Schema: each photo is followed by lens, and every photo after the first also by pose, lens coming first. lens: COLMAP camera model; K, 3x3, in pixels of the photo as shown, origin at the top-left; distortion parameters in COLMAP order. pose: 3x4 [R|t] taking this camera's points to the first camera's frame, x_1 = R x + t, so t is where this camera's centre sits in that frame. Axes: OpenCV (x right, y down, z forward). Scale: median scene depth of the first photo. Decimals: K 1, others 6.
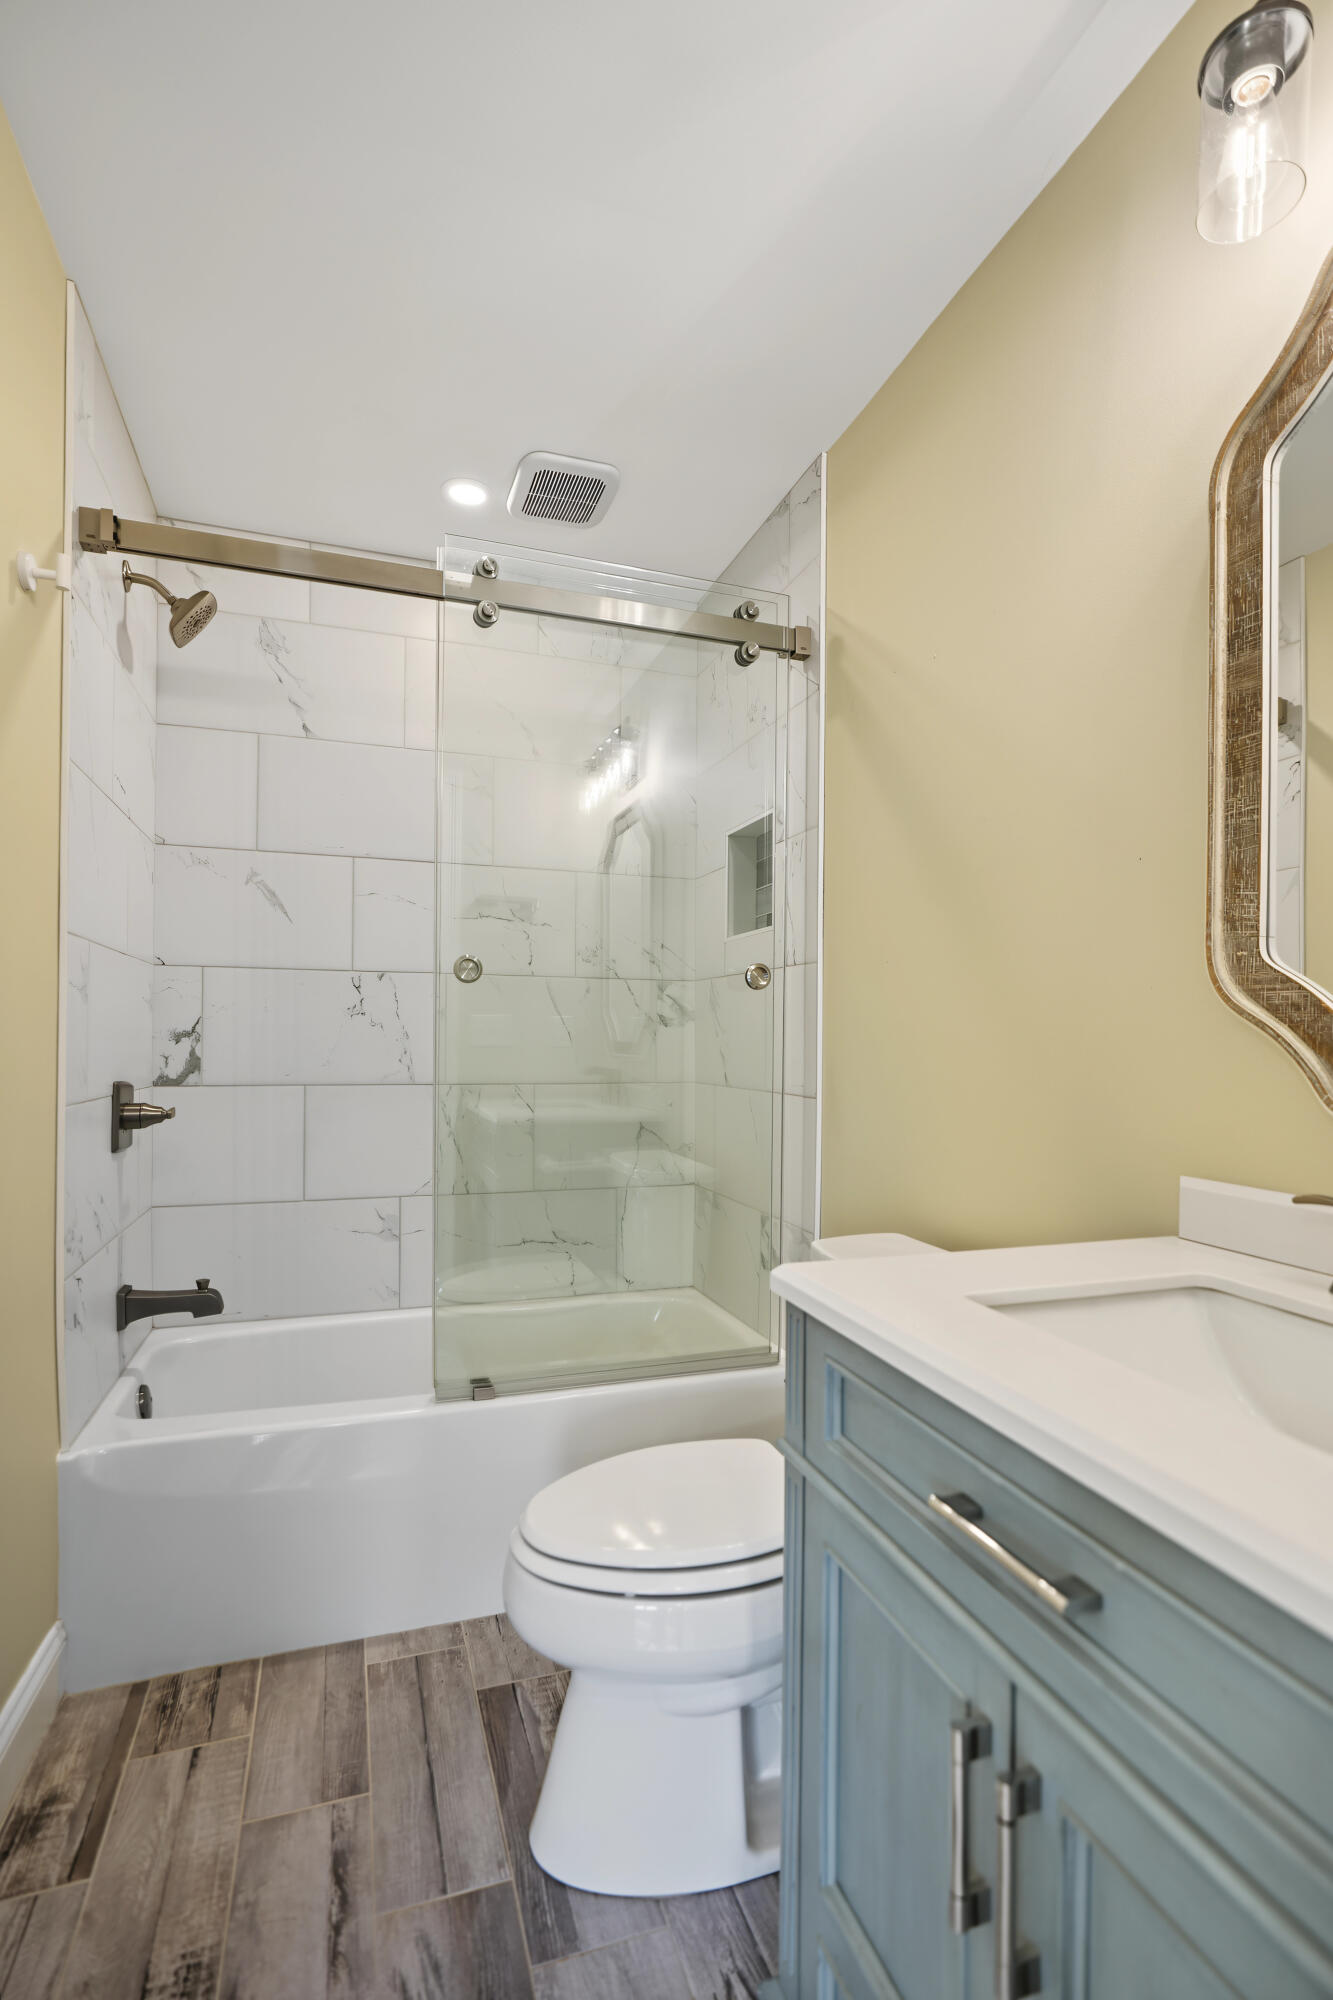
lens RADIAL K [[928.2, 0, 662.0], [0, 928.2, 1014.7], [0, 0, 1]] dist [-0.006193, 0.000654]
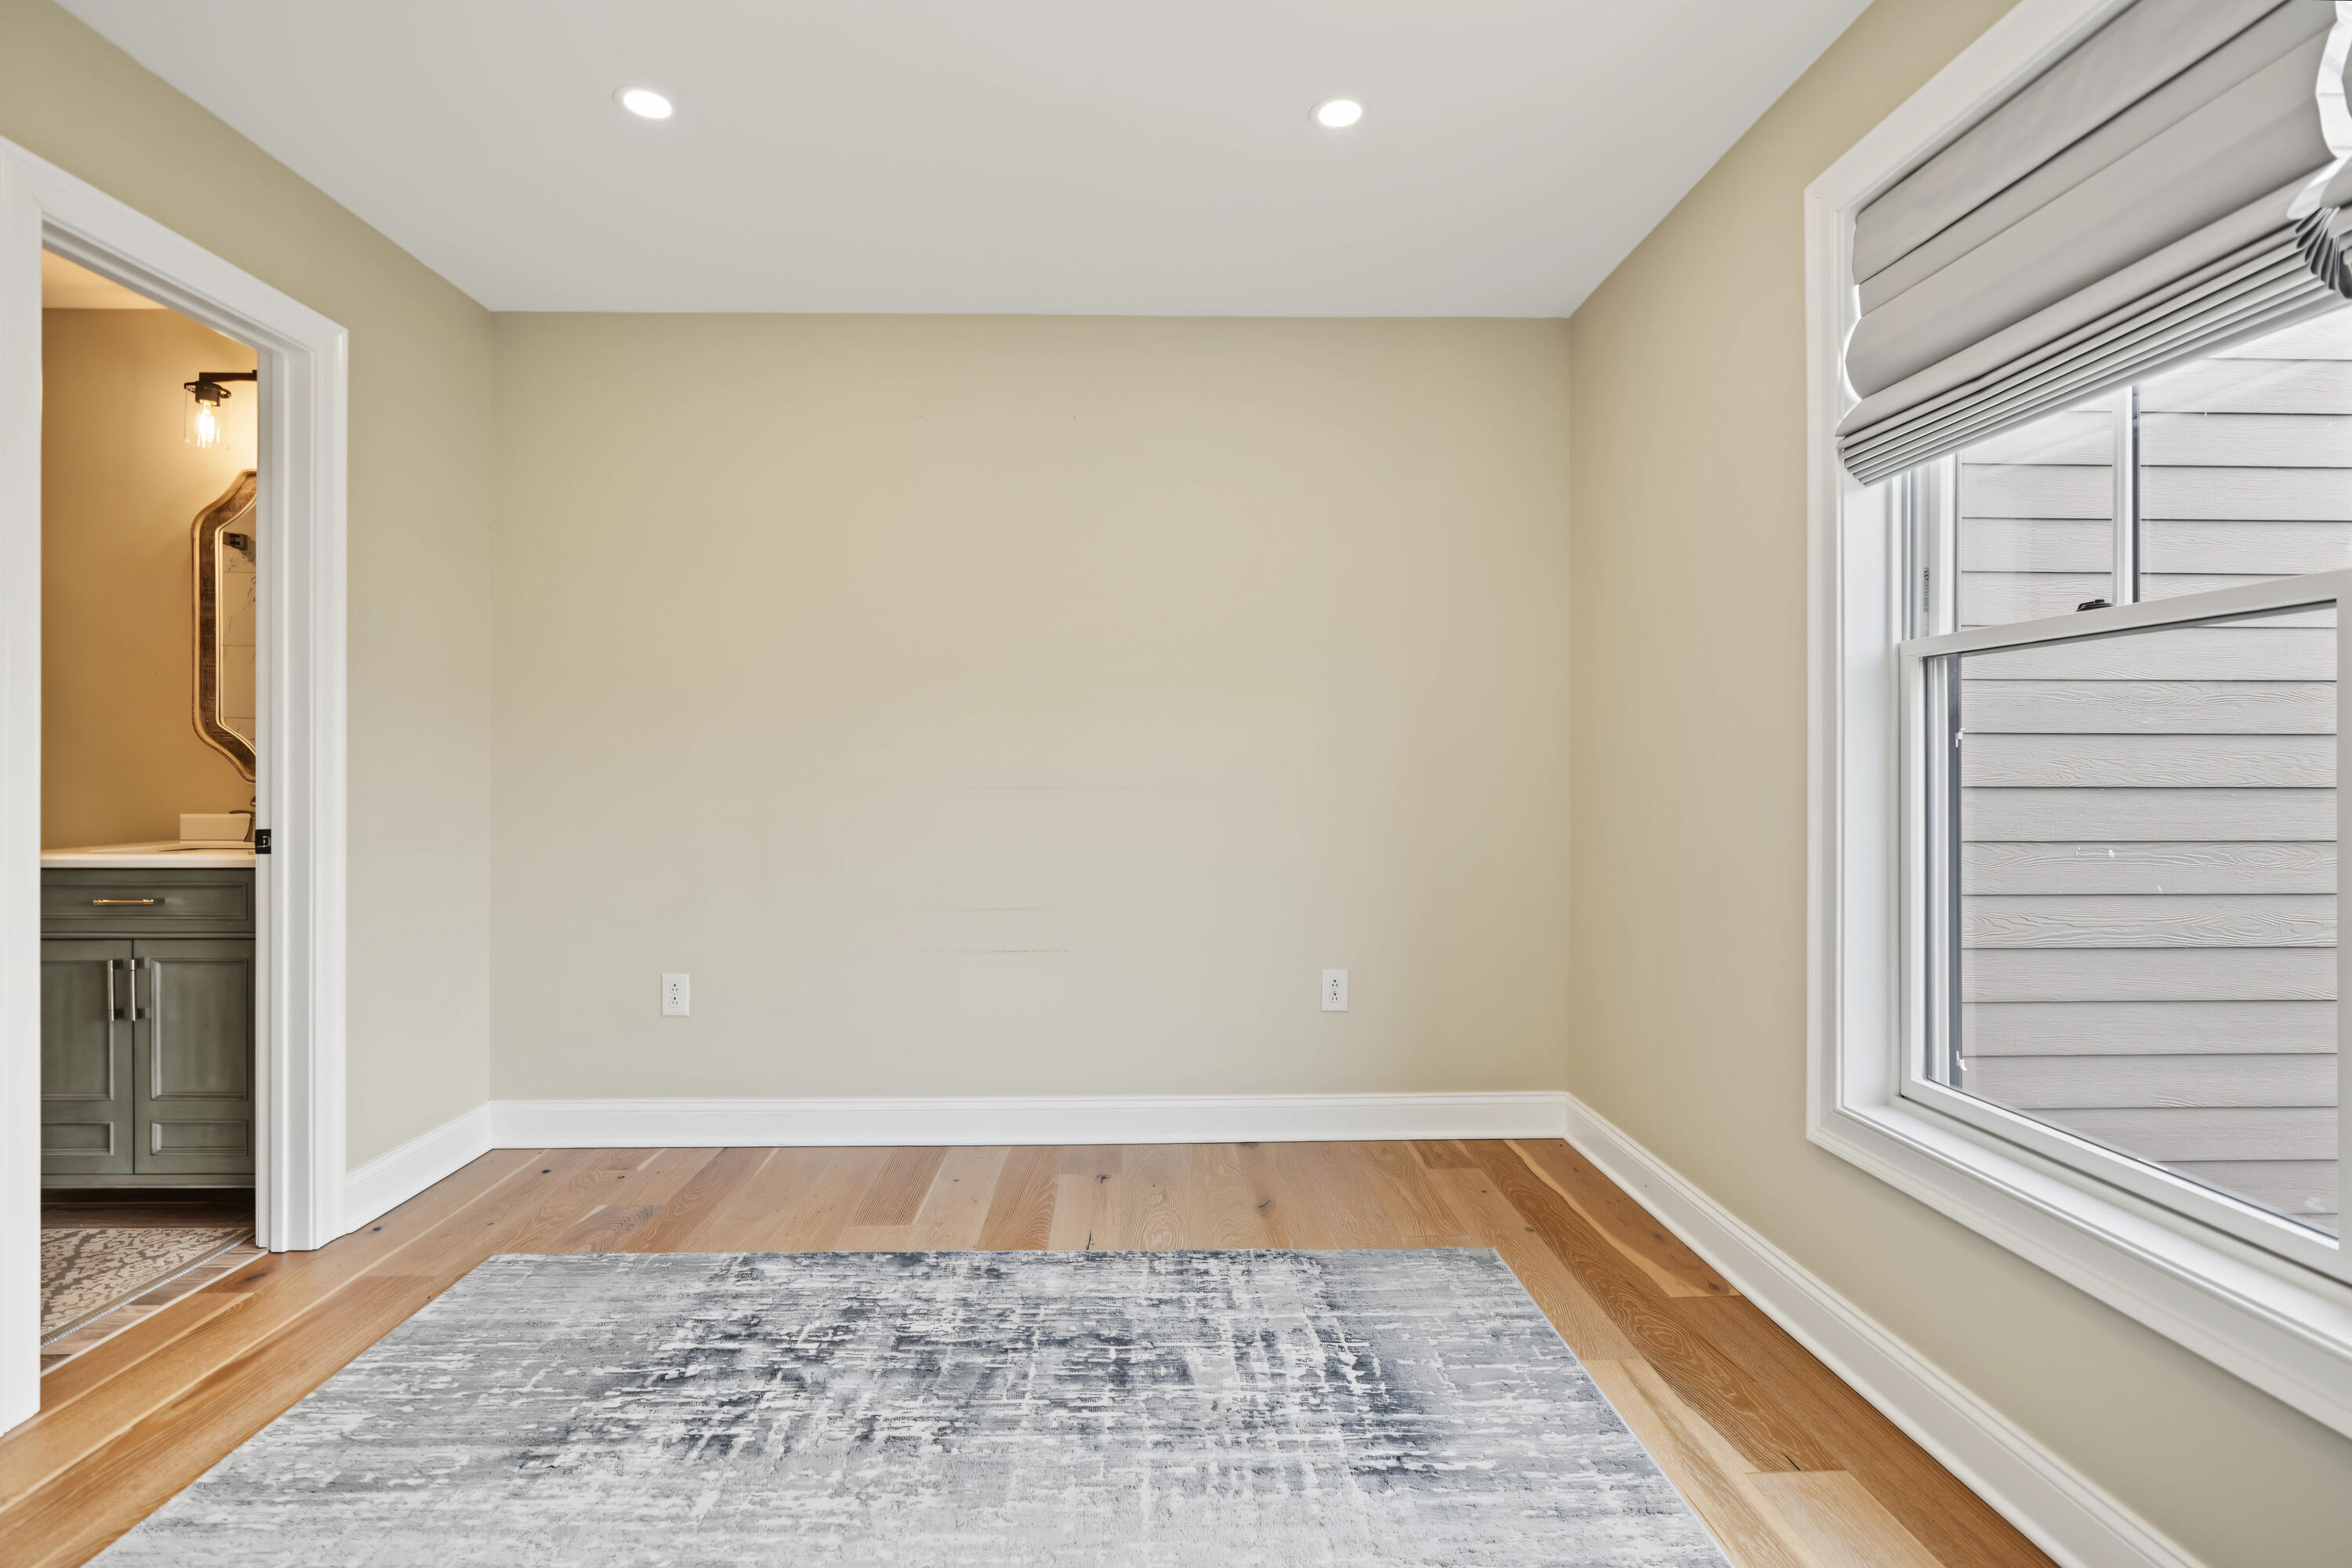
lens RADIAL K [[1091.6, 0, 1173.7], [0, 1091.6, 763.6], [0, 0, 1]] dist [-0.006193, 0.000654]
pose [[0.293033, -0.013251, 0.956010, -1.410552], [0.003866, 0.999912, 0.012674, 0.020256], [-0.956094, -0.000018, 0.293059, -2.343513]]
